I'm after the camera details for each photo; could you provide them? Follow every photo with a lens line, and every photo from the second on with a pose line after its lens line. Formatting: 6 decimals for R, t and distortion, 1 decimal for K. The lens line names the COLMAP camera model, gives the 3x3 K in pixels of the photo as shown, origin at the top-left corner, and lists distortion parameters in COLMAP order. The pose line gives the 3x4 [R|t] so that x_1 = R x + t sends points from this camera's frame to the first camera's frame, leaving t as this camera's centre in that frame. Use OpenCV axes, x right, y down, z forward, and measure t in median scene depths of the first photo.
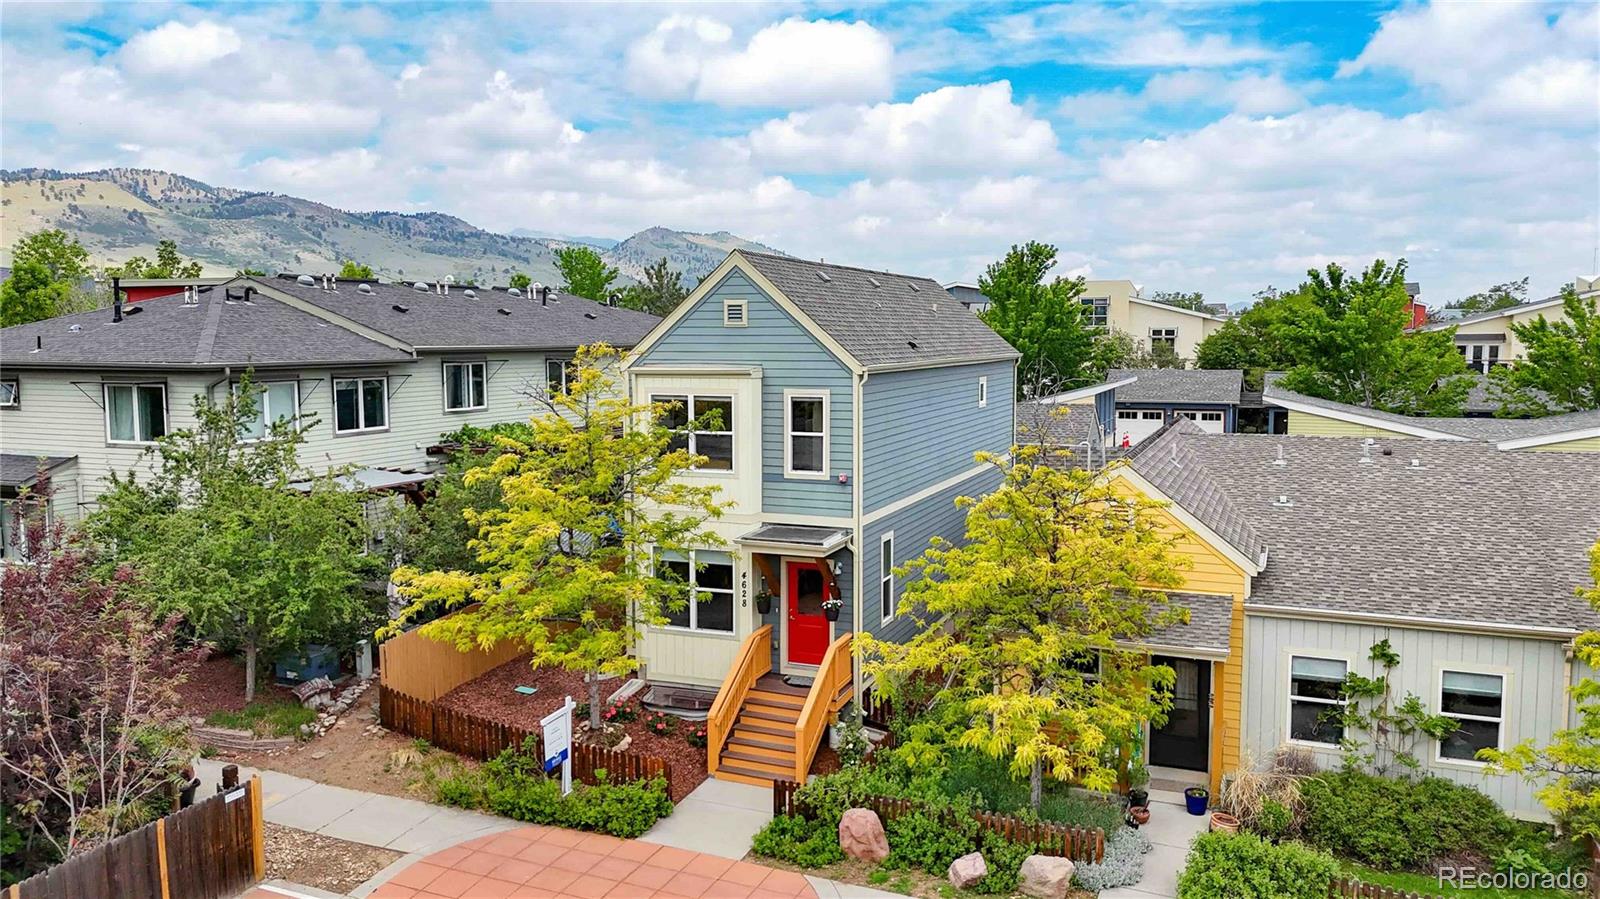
lens RADIAL K [[1152.9, 0, 800.0], [0, 1152.9, 449.5], [0, 0, 1]] dist [0.089946, -0.113643]
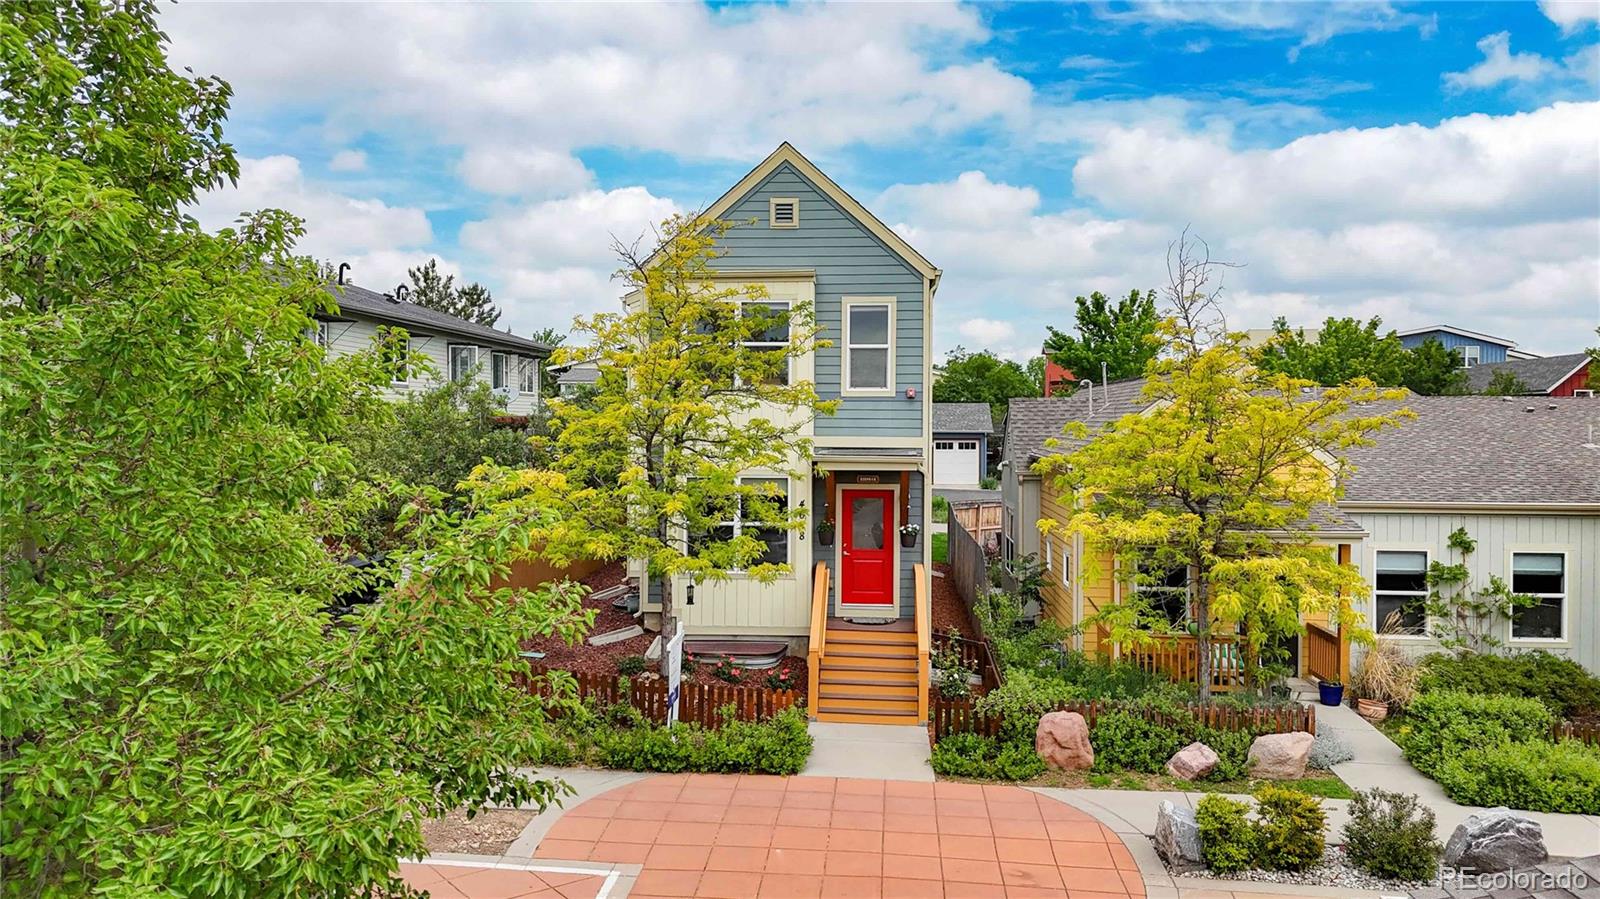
lens RADIAL K [[1170.0, 0, 800.0], [0, 1170.0, 449.5], [0, 0, 1]] dist [0.094944, -0.108173]
pose [[0.951701, -0.000159, 0.307026, -0.382749], [0.022511, 0.997344, -0.069263, 0.151910], [-0.306200, 0.072829, 0.949177, 0.166774]]
